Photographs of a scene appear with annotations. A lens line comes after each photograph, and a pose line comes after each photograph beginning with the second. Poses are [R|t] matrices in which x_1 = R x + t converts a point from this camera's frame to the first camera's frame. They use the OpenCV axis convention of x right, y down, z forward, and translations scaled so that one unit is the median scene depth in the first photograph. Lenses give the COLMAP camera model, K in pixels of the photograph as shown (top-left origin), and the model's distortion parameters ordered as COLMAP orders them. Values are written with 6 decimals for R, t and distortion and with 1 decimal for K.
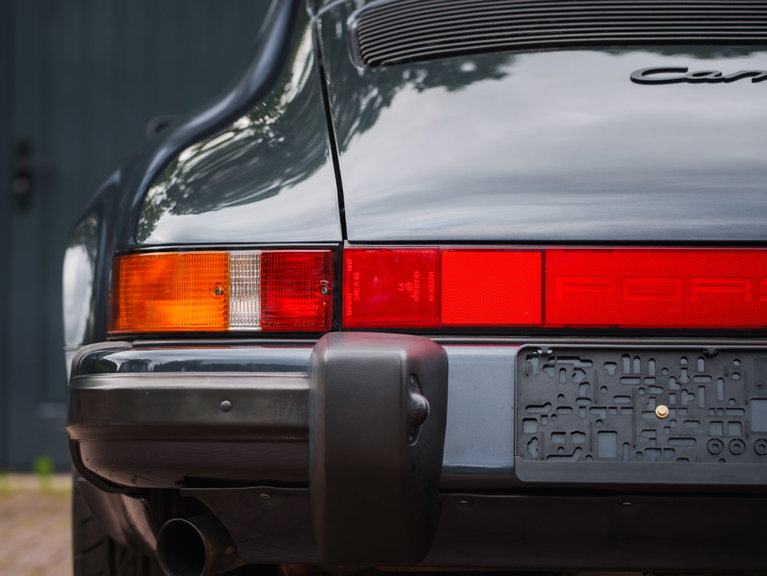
lens RADIAL K [[2629.6, 0, 382.3], [0, 2629.6, 287.2], [0, 0, 1]] dist [0.024494, 0.000000]
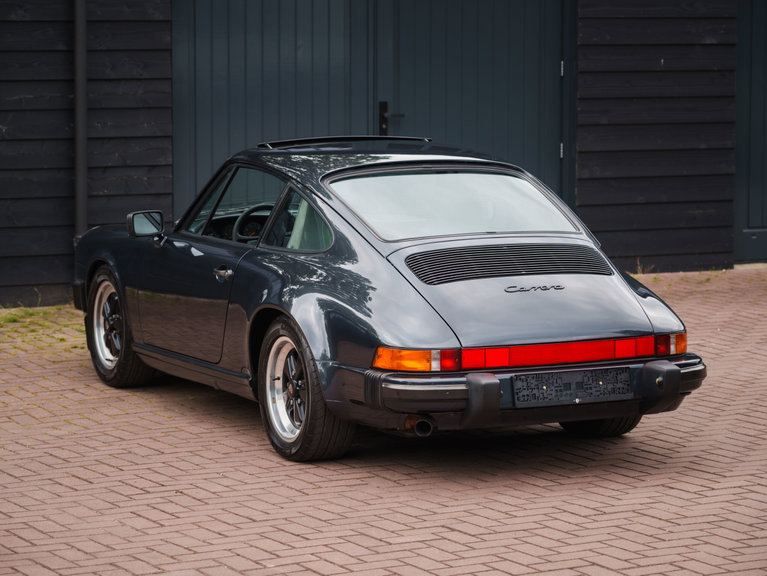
lens RADIAL K [[2629.6, 0, 383.4], [0, 2629.6, 287.3], [0, 0, 1]] dist [0.024494, 0.000000]
pose [[0.882644, -0.055740, 0.466725, -1.978968], [-0.014039, 0.989375, 0.144710, -0.684170], [-0.469832, -0.134279, 0.872483, -2.400962]]
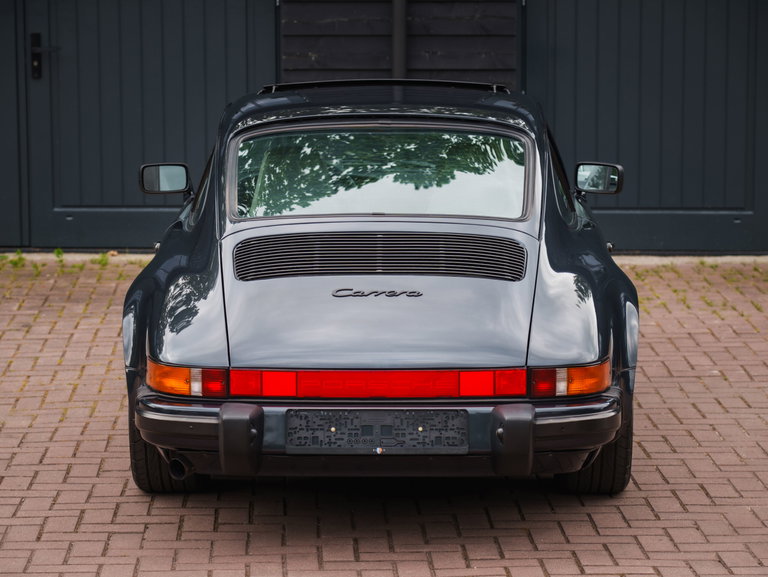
lens RADIAL K [[2633.1, 0, 381.6], [0, 2633.1, 288.7], [0, 0, 1]] dist [0.024494, 0.000000]
pose [[0.999502, -0.009855, 0.029963, 0.069608], [0.004312, 0.983706, 0.179731, -0.646961], [-0.031246, -0.179512, 0.983259, -1.937635]]
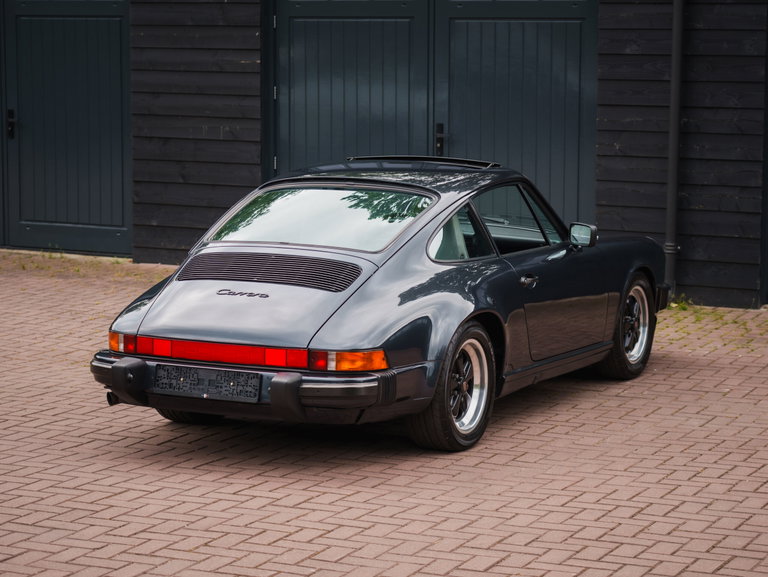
lens RADIAL K [[2094.1, 0, 385.6], [0, 2094.1, 290.5], [0, 0, 1]] dist [0.159209, 0.000000]
pose [[0.913072, 0.056526, -0.403861, 1.850434], [0.007314, 0.987918, 0.154808, -0.654515], [0.407732, -0.144305, 0.901627, -2.088687]]
